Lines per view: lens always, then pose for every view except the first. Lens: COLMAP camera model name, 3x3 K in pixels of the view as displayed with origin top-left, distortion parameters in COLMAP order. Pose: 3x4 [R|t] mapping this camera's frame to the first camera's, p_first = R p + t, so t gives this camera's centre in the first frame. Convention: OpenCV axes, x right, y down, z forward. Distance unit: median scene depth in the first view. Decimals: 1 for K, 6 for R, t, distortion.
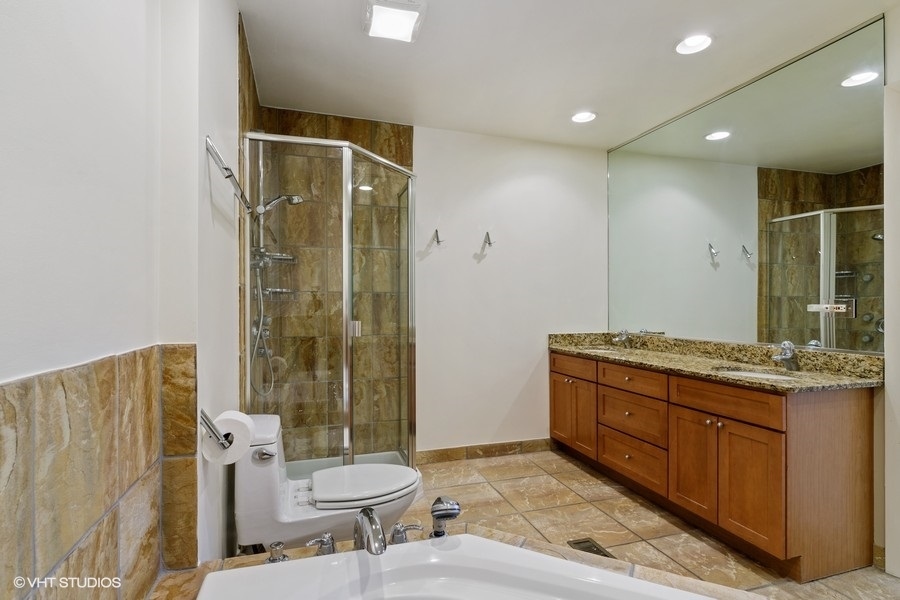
lens RADIAL K [[437.6, 0, 451.8], [0, 437.6, 303.7], [0, 0, 1]] dist [-0.001023, -0.000597]
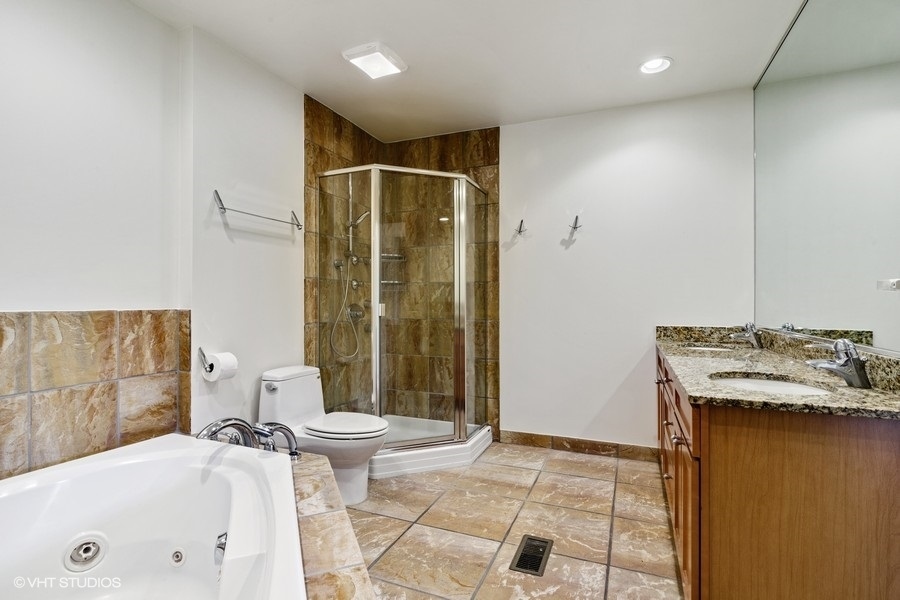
lens RADIAL K [[437.6, 0, 473.2], [0, 437.6, 298.3], [0, 0, 1]] dist [-0.001023, -0.000597]
pose [[0.775985, -0.003915, -0.630739, 0.558811], [0.002202, 0.999991, -0.003499, 0.020383], [0.630747, 0.001326, 0.775987, 0.130205]]
